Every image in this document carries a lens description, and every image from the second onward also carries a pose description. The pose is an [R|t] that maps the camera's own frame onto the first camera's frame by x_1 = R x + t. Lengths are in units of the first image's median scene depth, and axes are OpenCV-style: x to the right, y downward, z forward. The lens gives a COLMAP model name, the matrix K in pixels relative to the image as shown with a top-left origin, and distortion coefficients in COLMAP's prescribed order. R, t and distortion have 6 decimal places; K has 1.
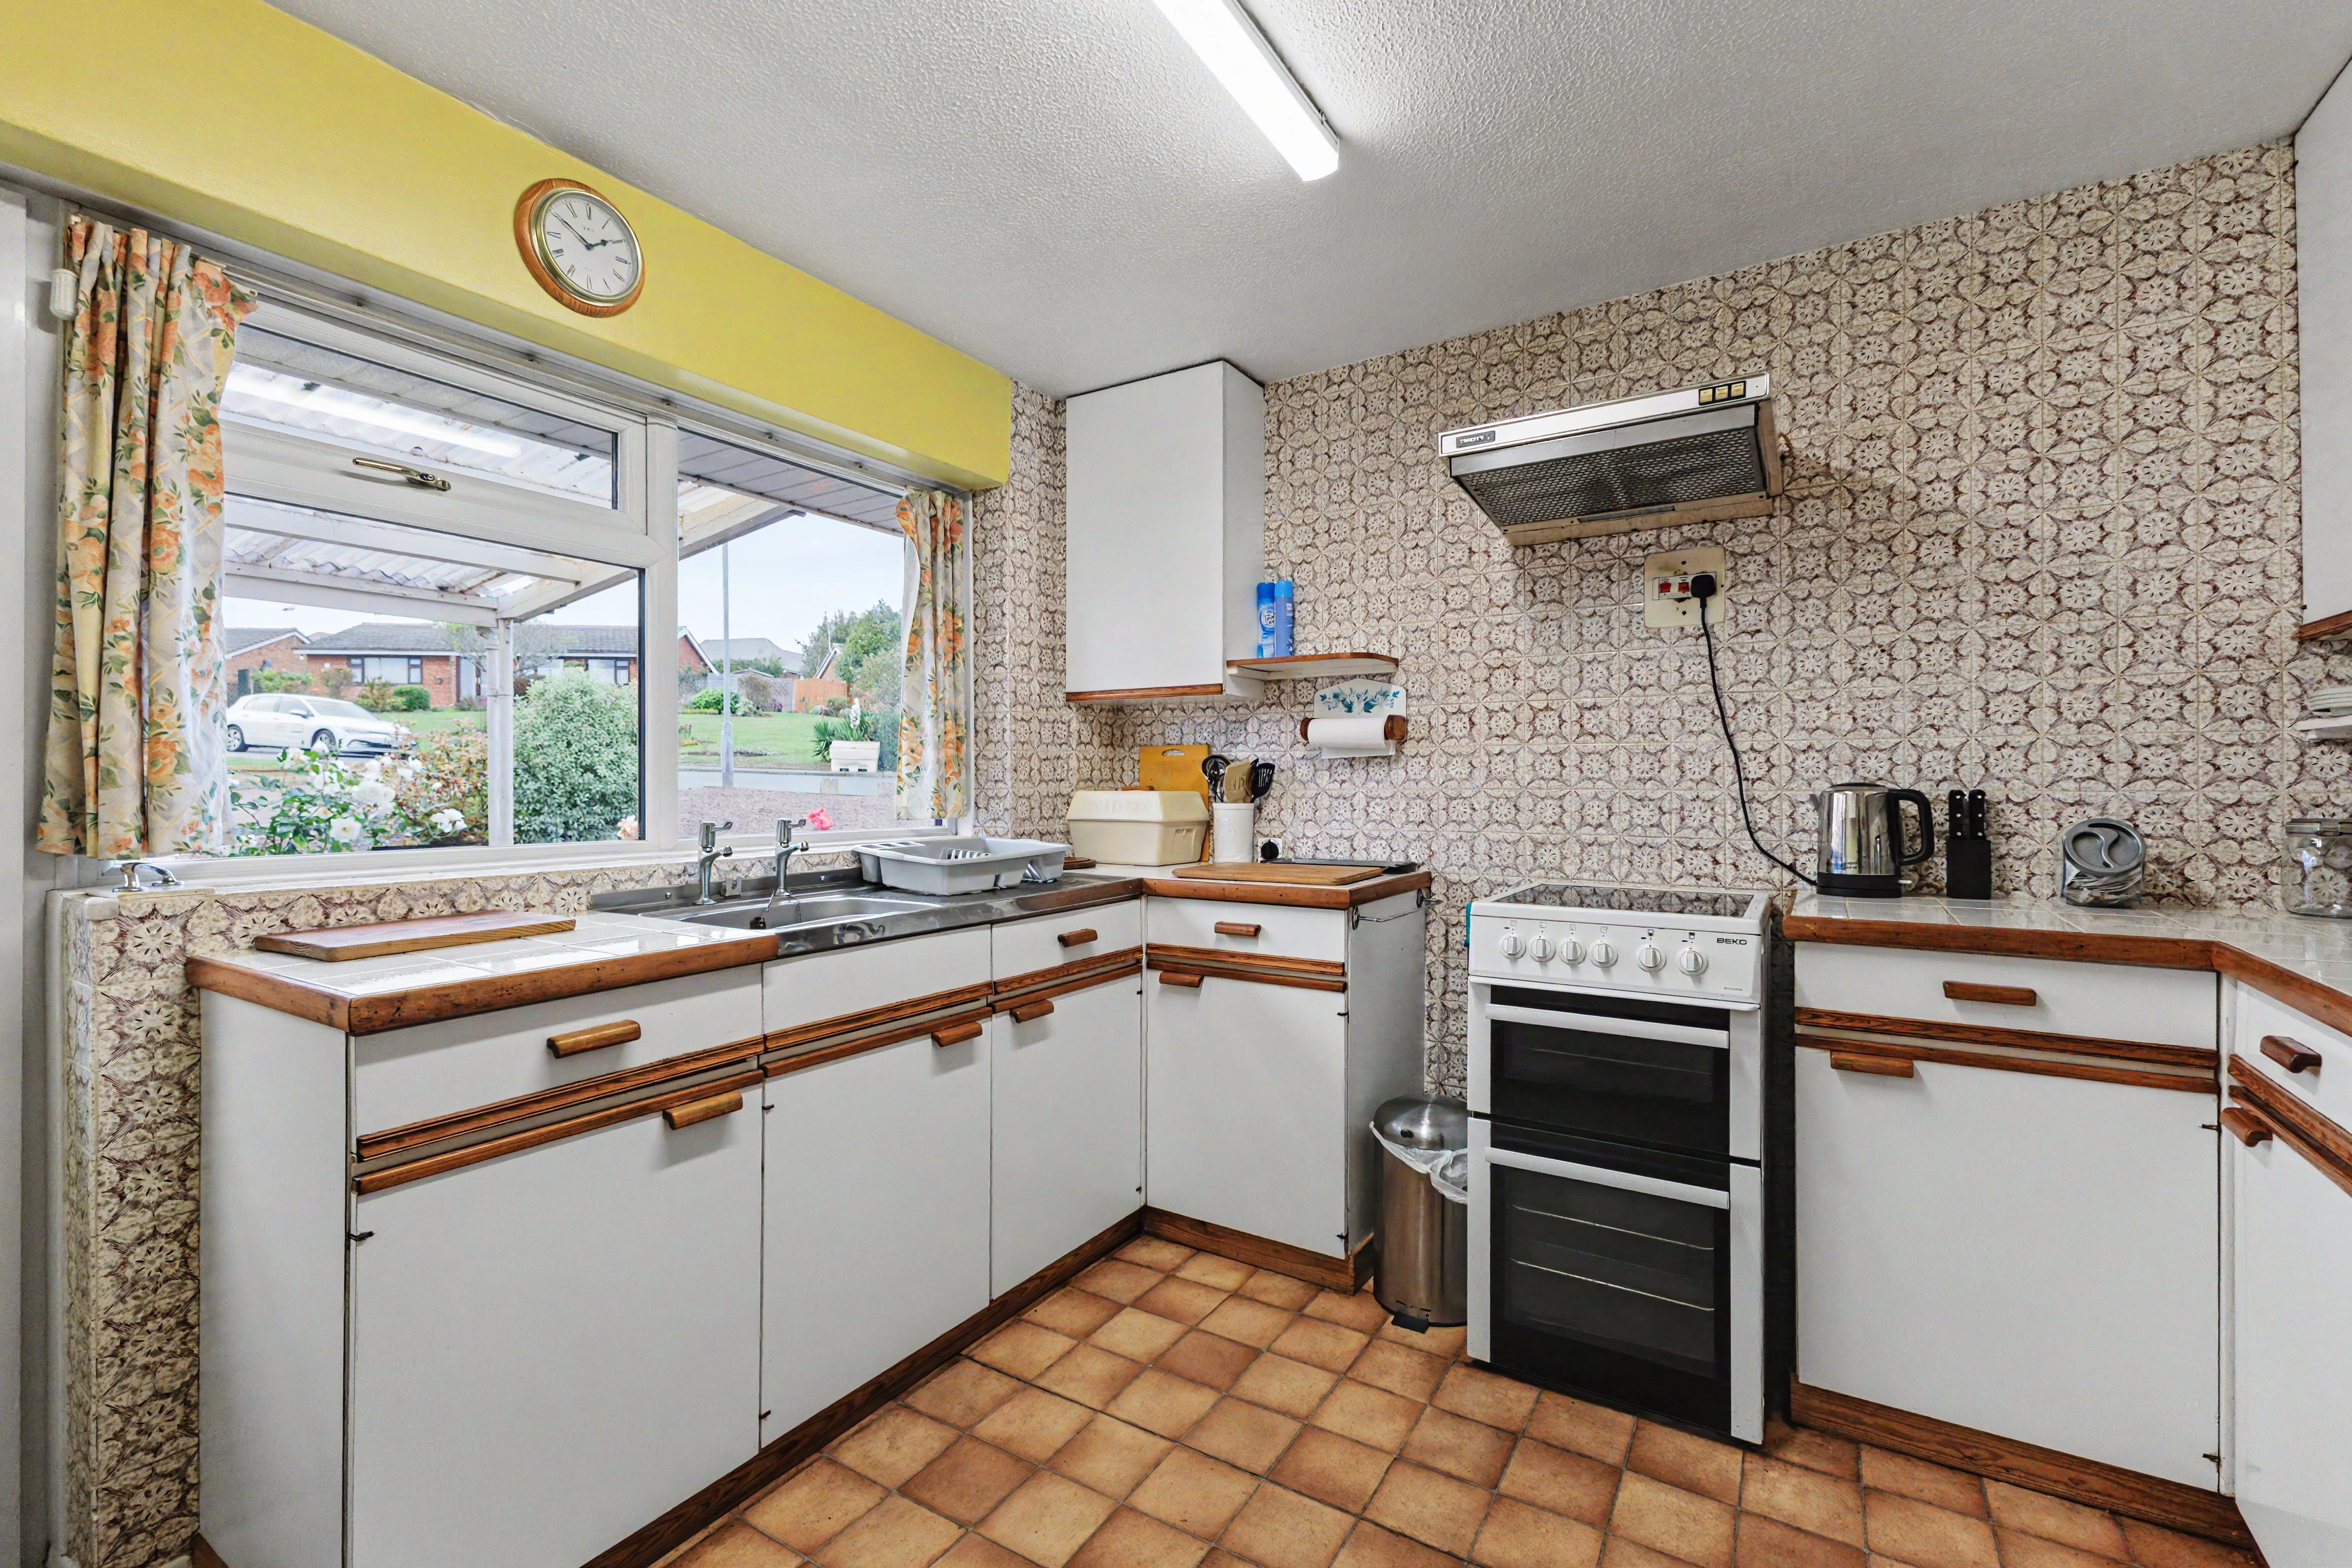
lens RADIAL K [[1010.9, 0, 1179.0], [0, 1010.9, 769.2], [0, 0, 1]] dist [-0.000725, 0.000235]
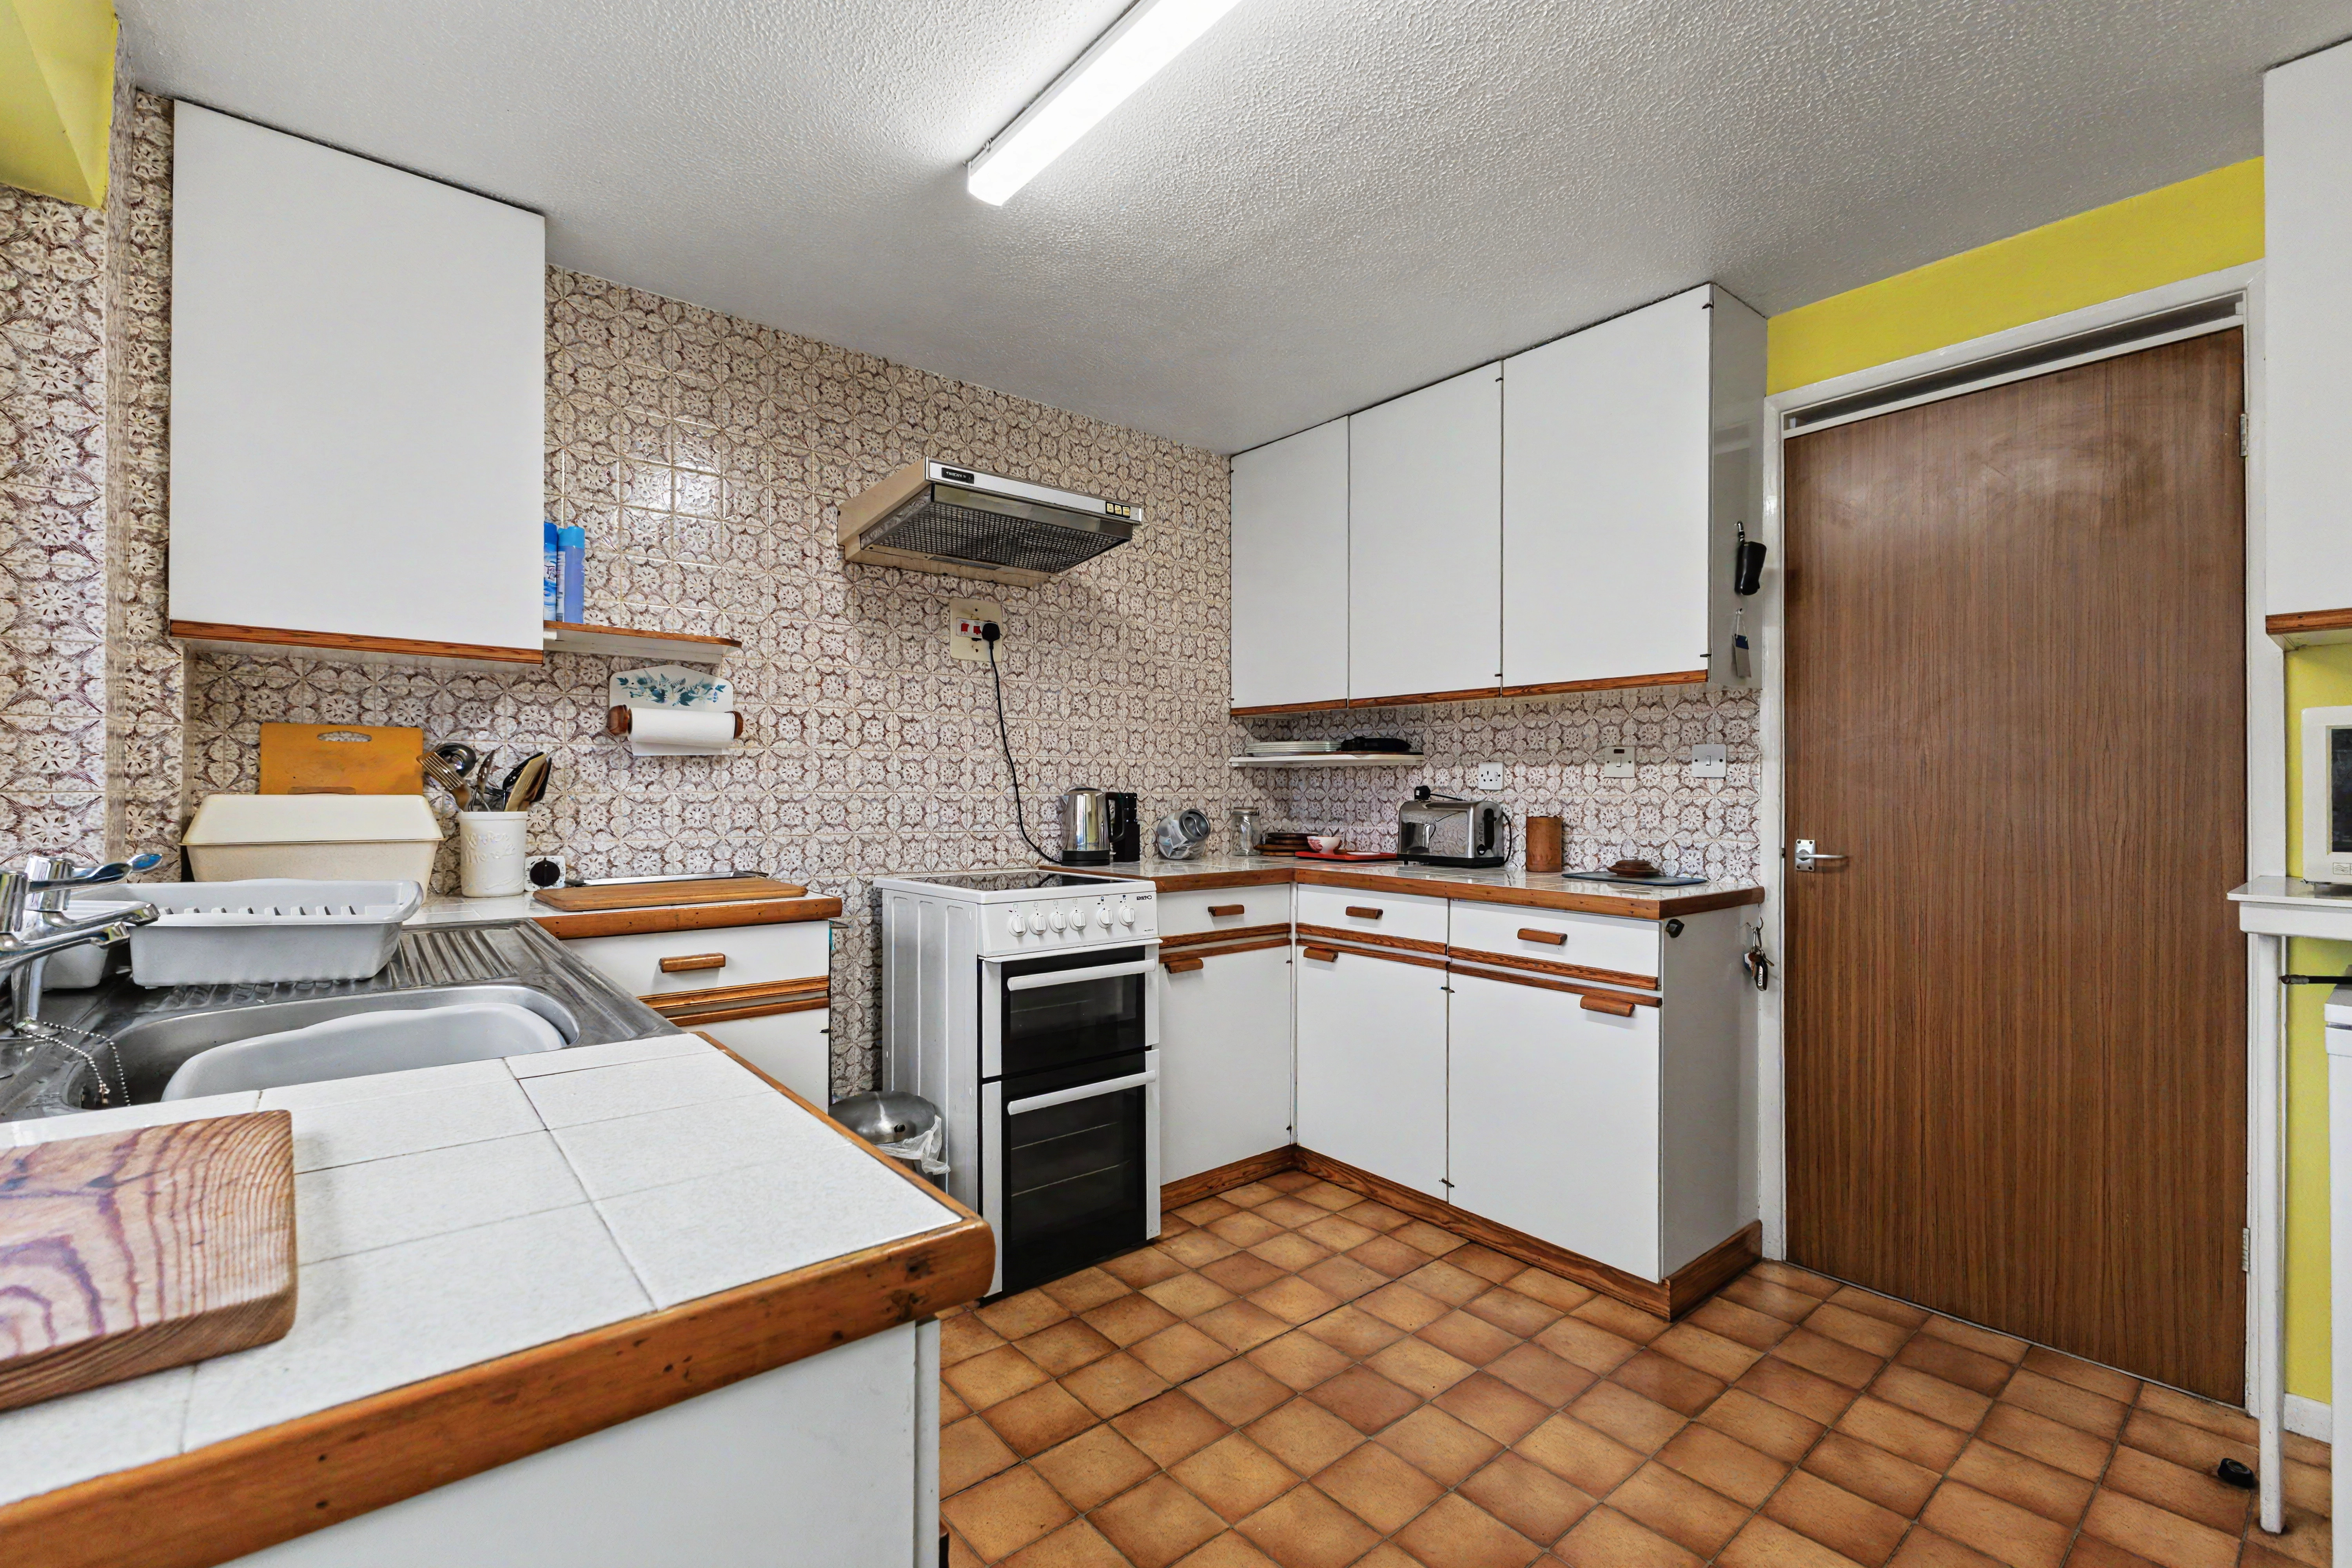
lens RADIAL K [[1010.9, 0, 1179.0], [0, 1010.9, 769.2], [0, 0, 1]] dist [-0.000725, 0.000235]
pose [[0.309809, 0.020887, 0.950569, -0.578908], [-0.018705, 0.999699, -0.015870, 0.006108], [-0.950615, -0.012864, 0.310107, 0.361301]]
